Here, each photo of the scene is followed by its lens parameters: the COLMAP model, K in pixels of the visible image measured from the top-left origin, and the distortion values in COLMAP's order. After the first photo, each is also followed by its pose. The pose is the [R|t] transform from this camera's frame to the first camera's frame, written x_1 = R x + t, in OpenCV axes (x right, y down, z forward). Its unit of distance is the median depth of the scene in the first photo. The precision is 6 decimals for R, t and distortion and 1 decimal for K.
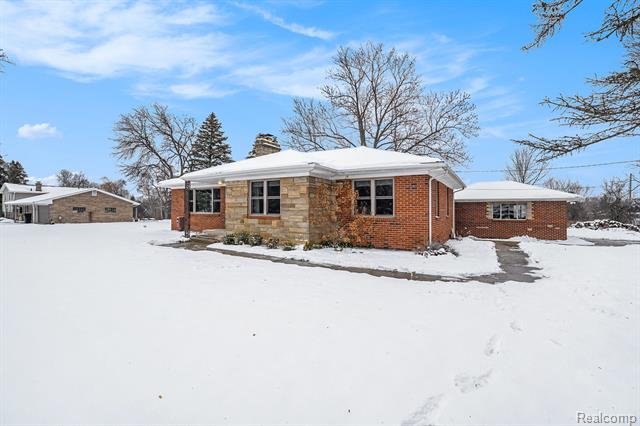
lens RADIAL K [[288.1, 0, 319.7], [0, 288.1, 201.3], [0, 0, 1]] dist [-0.036157, 0.000338]
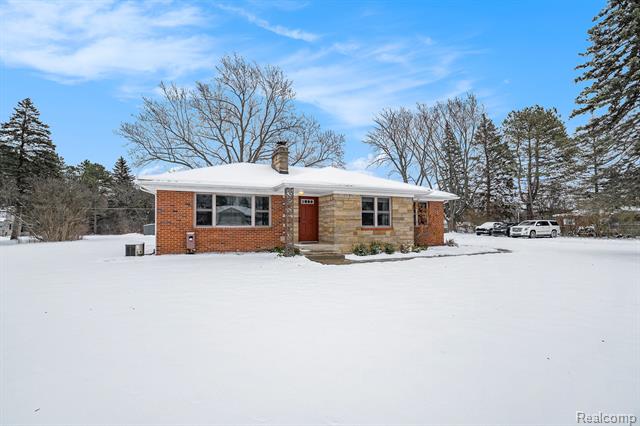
lens RADIAL K [[288.1, 0, 319.7], [0, 288.1, 201.3], [0, 0, 1]] dist [-0.036157, 0.000338]
pose [[0.574238, 0.049701, 0.817178, -1.286555], [-0.023780, 0.998747, -0.044033, 0.001638], [-0.818343, 0.005853, 0.574700, 0.518296]]
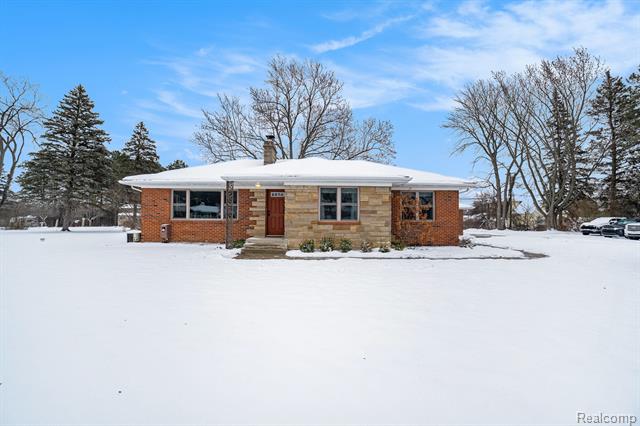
lens RADIAL K [[281.8, 0, 320.8], [0, 281.8, 206.7], [0, 0, 1]] dist [-0.034052, 0.000380]
pose [[0.842703, 0.012873, 0.538224, -0.795907], [-0.015959, 0.999872, 0.001073, -0.003580], [-0.538142, -0.009494, 0.842801, 0.180282]]
